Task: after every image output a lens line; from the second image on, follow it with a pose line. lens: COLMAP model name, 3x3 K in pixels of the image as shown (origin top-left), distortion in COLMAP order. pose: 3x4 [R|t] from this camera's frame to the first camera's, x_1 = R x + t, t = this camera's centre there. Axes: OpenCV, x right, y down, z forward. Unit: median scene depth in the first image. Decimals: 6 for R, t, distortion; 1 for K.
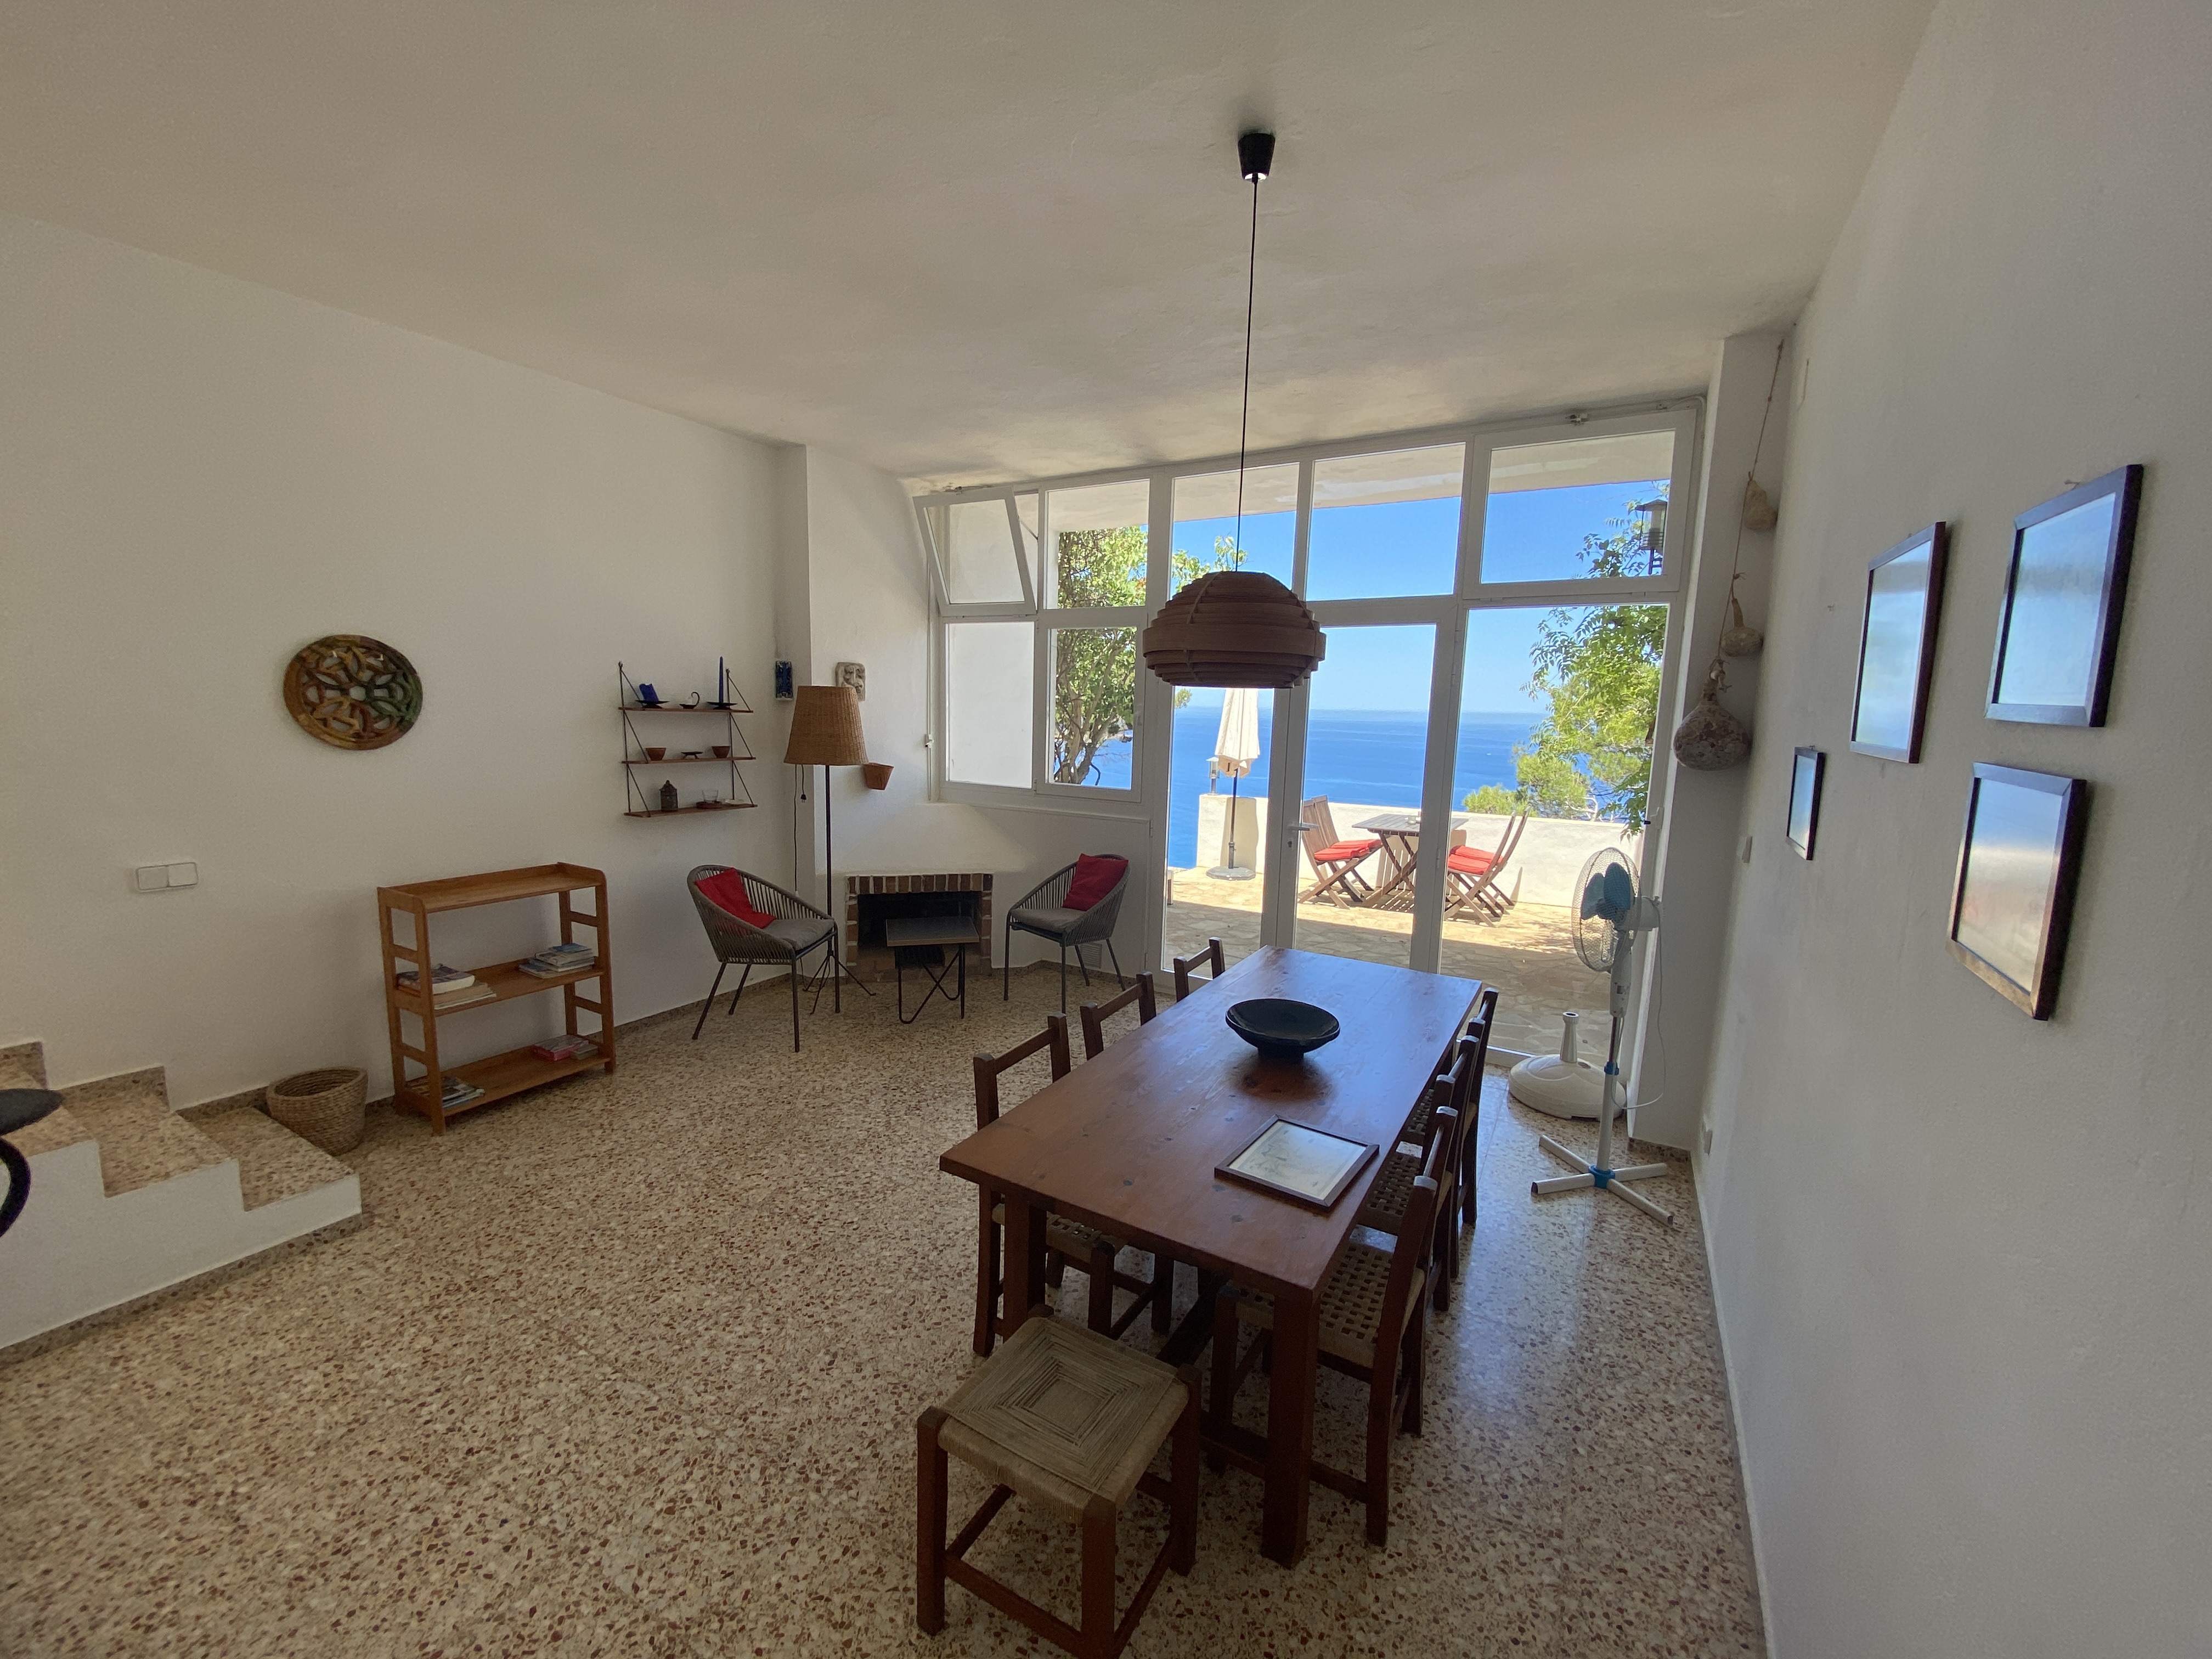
lens RADIAL K [[890.3, 0, 1106.0], [0, 890.3, 829.5], [0, 0, 1]] dist [-0.000068, -0.000052]
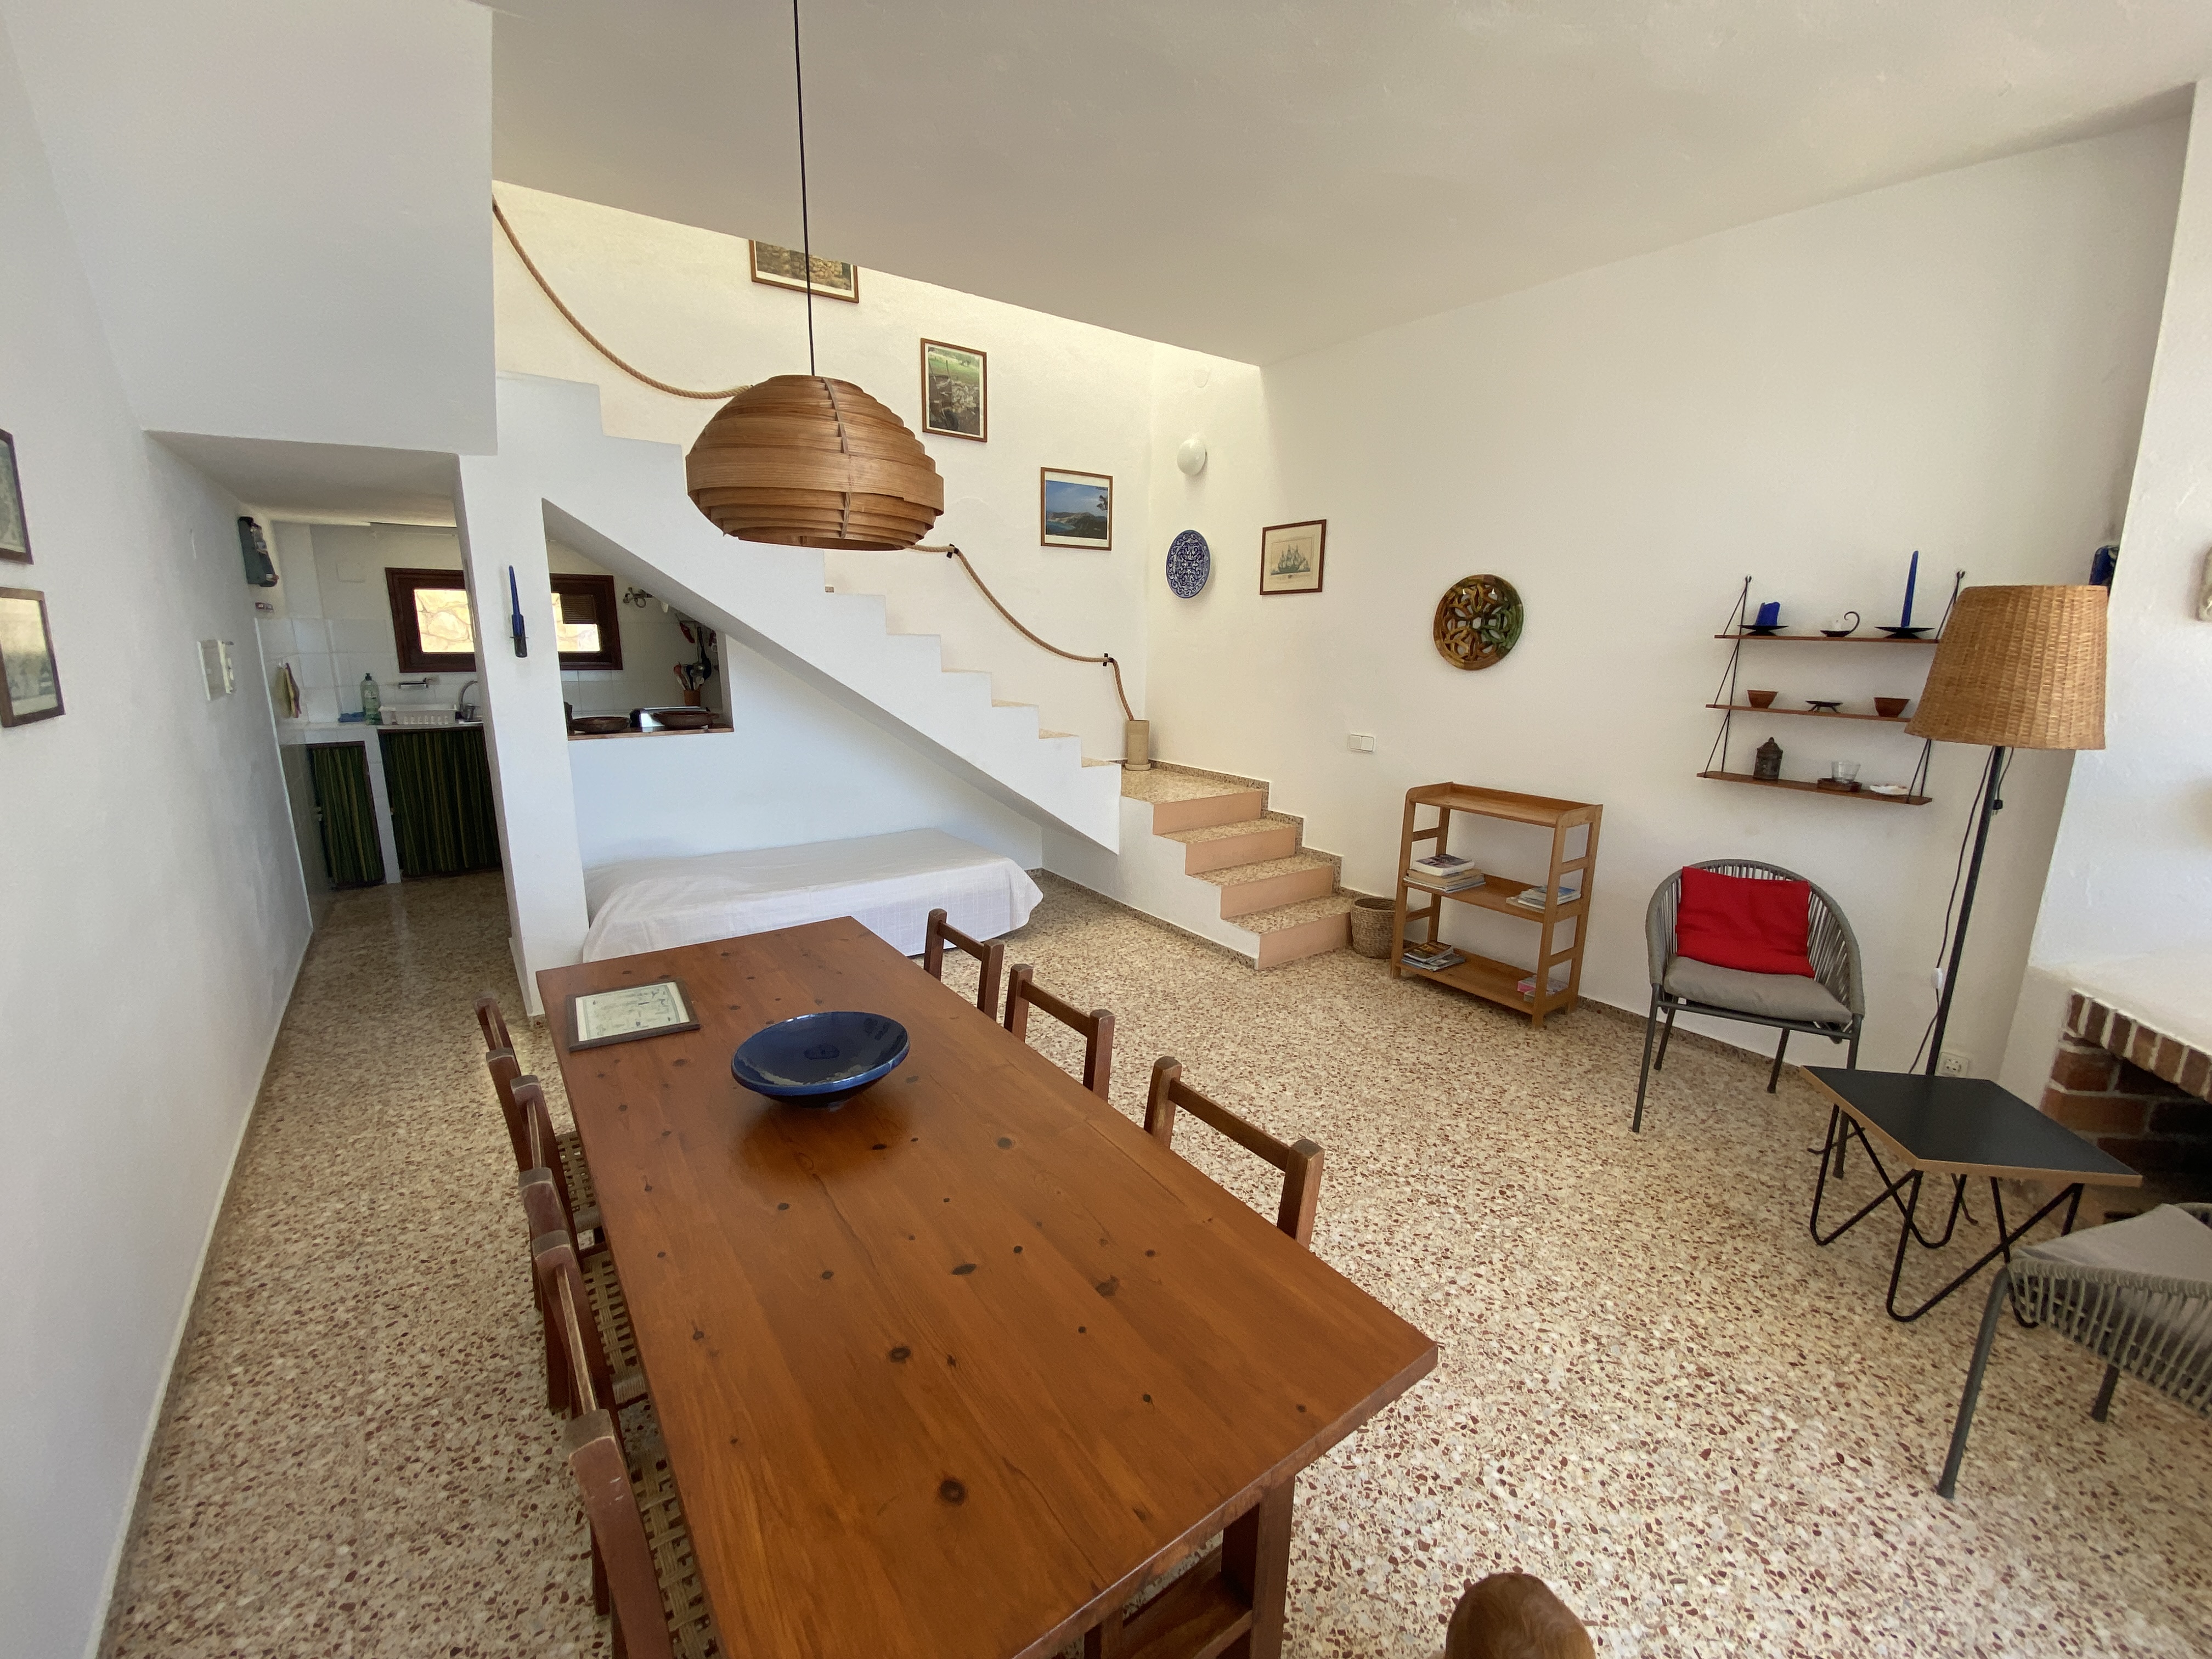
lens RADIAL K [[895.4, 0, 1106.0], [0, 895.4, 829.5], [0, 0, 1]] dist [0.000254, 0.000023]
pose [[-0.408469, 0.166655, -0.897429, 0.412970], [-0.152011, 0.957040, 0.246913, -0.085594], [0.900025, 0.237276, -0.365588, 0.839439]]
